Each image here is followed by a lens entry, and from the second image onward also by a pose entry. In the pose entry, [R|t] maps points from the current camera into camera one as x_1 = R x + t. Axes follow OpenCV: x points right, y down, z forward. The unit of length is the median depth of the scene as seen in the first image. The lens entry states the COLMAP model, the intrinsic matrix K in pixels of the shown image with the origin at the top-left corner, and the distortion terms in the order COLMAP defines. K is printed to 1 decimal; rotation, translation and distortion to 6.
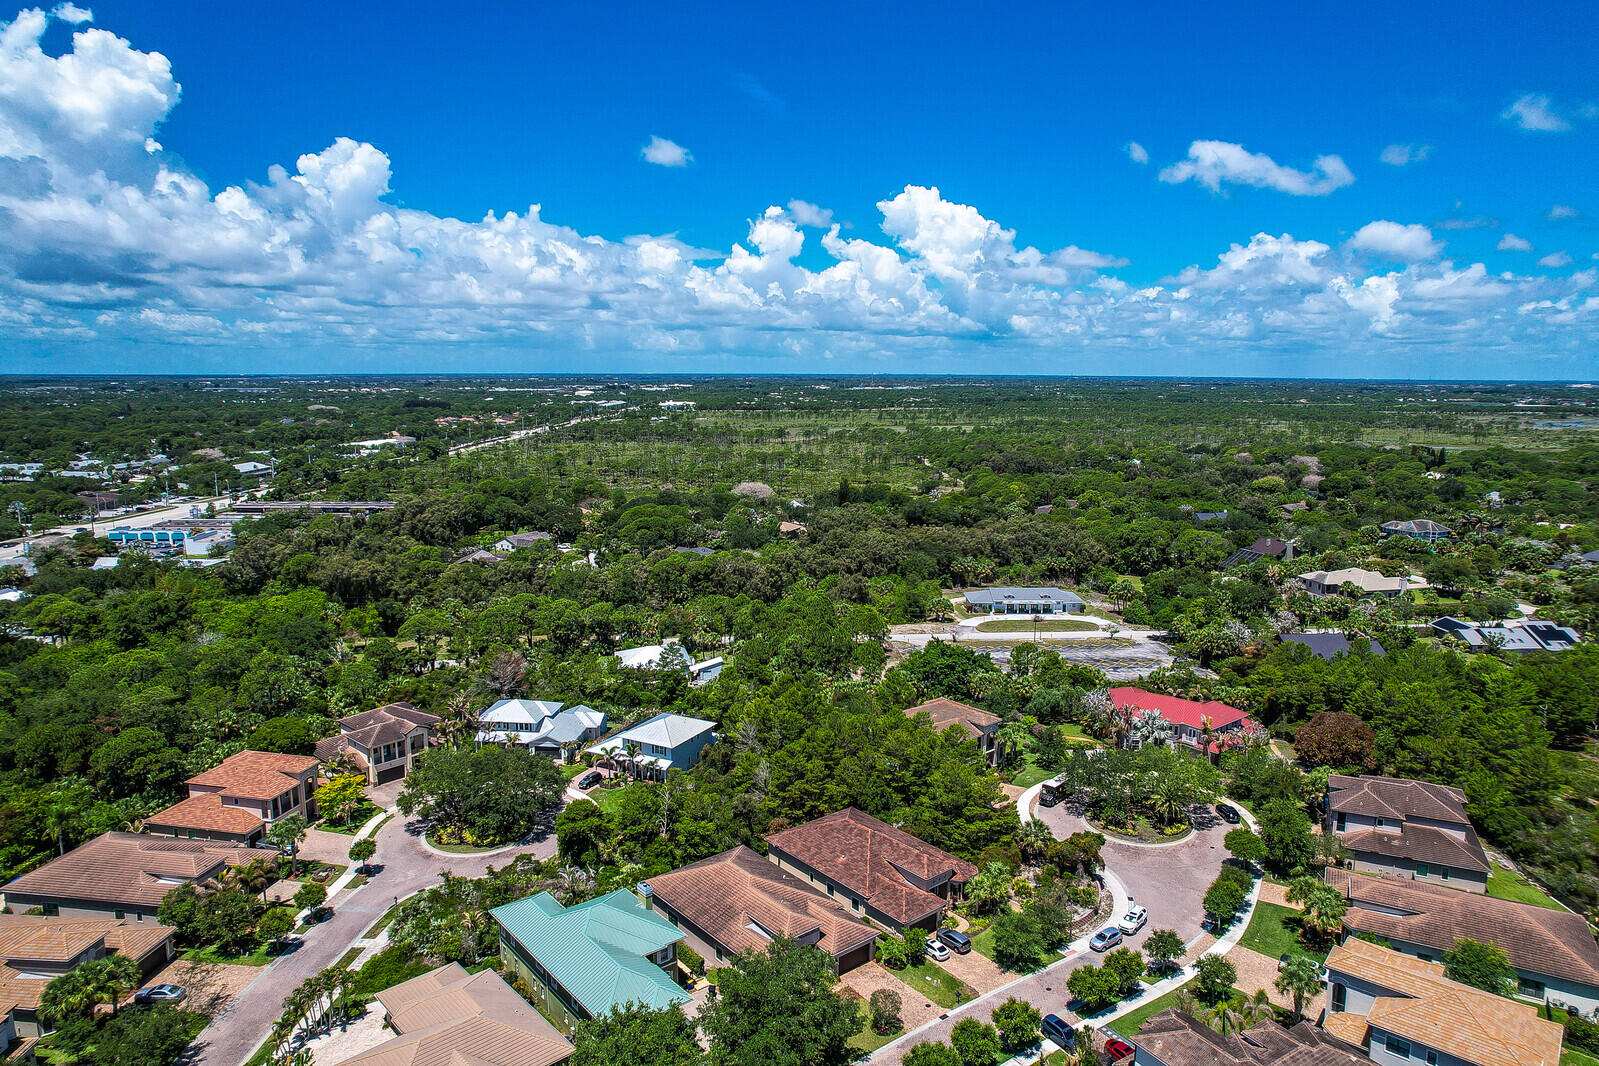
lens RADIAL K [[1006.7, 0, 782.8], [0, 1006.7, 533.2], [0, 0, 1]] dist [-0.069777, 0.059042]
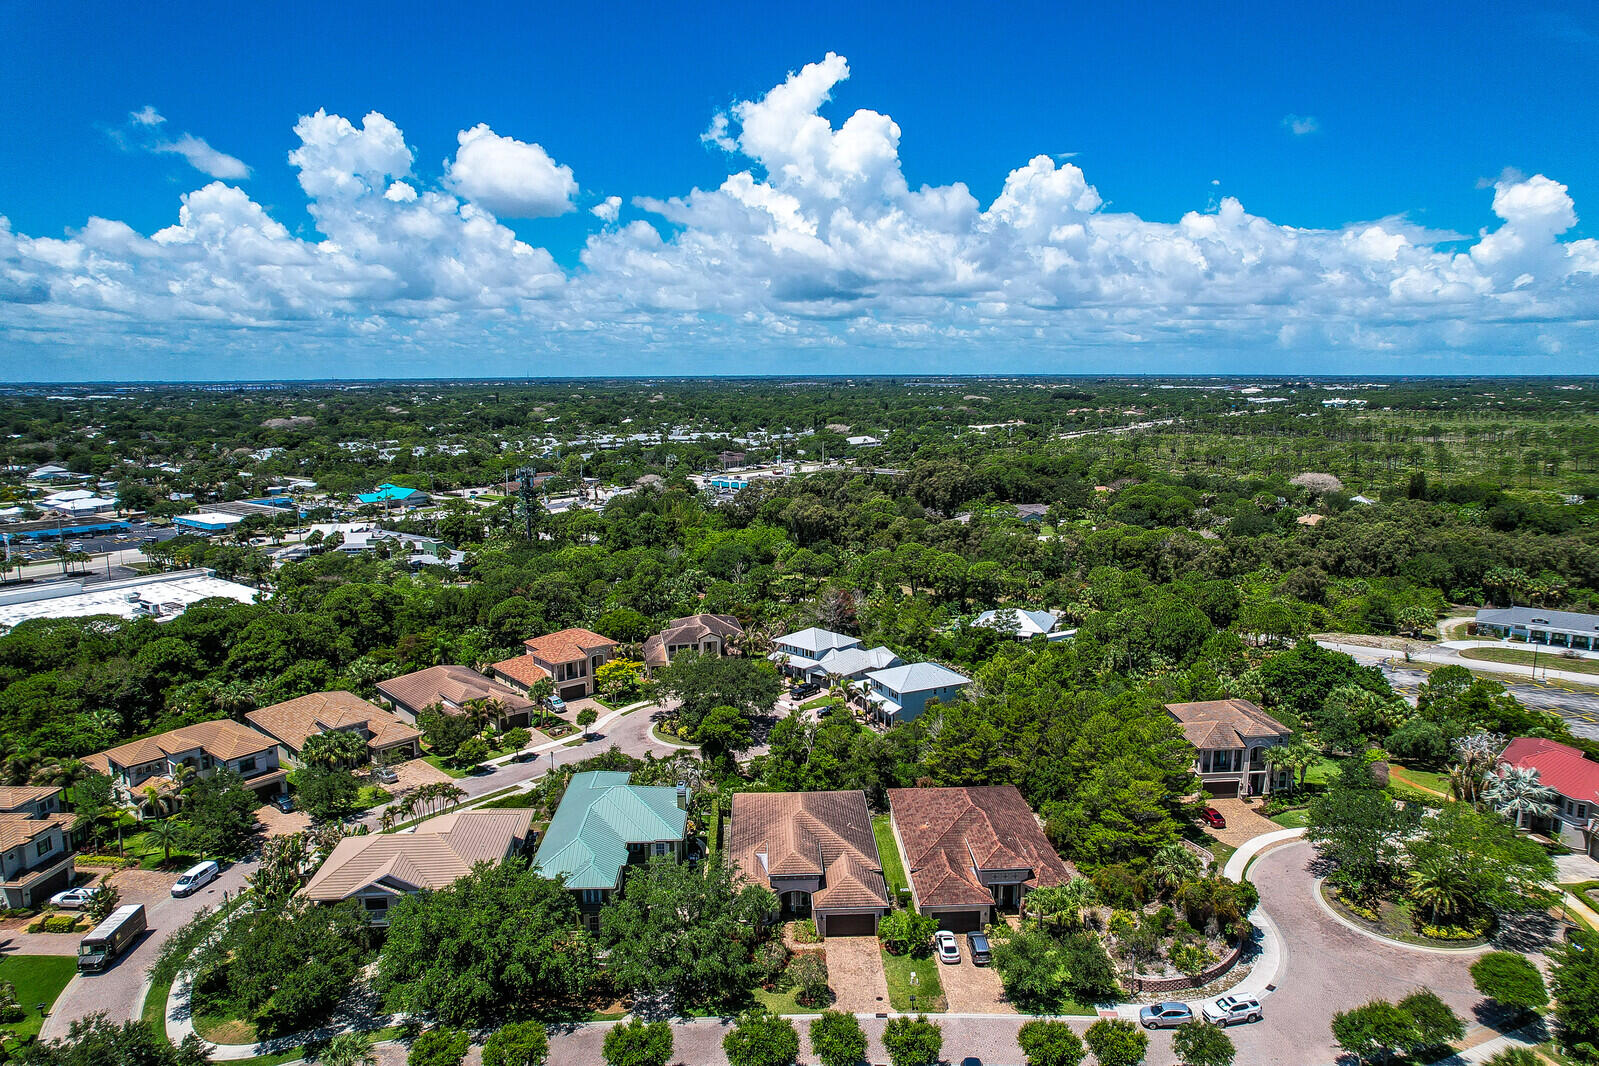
lens RADIAL K [[1006.7, 0, 792.9], [0, 1006.7, 530.0], [0, 0, 1]] dist [-0.069777, 0.059042]
pose [[0.799433, 0.088784, -0.594159, 0.213128], [-0.091828, 0.995456, 0.025195, 0.030048], [0.593696, 0.034419, 0.803953, 0.111582]]
